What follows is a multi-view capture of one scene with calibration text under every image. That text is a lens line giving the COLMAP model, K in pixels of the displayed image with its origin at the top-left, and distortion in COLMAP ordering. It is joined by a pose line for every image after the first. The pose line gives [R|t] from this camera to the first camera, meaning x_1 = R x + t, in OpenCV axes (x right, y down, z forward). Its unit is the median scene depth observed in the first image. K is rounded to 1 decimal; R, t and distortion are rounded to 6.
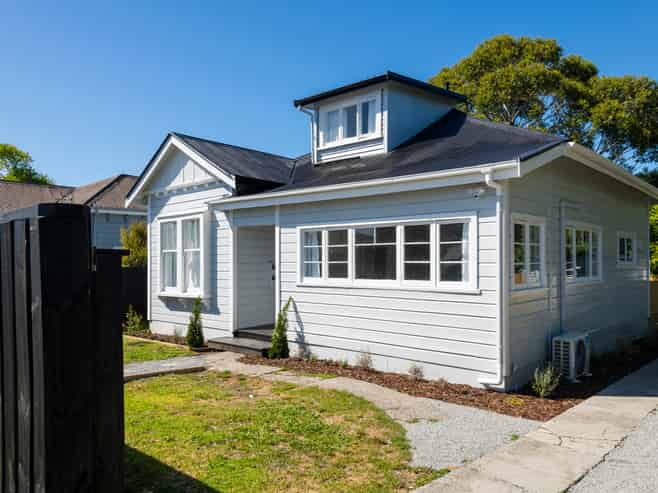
lens RADIAL K [[475.8, 0, 328.8], [0, 475.8, 265.4], [0, 0, 1]] dist [-0.003016, -0.001942]
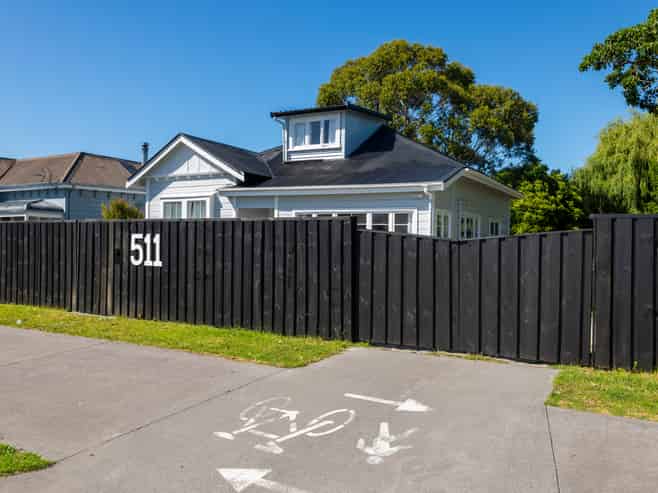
lens RADIAL K [[509.9, 0, 329.0], [0, 509.9, 246.5], [0, 0, 1]] dist [-0.001434, -0.000357]
pose [[0.969522, 0.011620, 0.244729, -0.267853], [-0.013927, 0.999873, 0.007697, 0.011571], [-0.244609, -0.010871, 0.969561, -0.427535]]
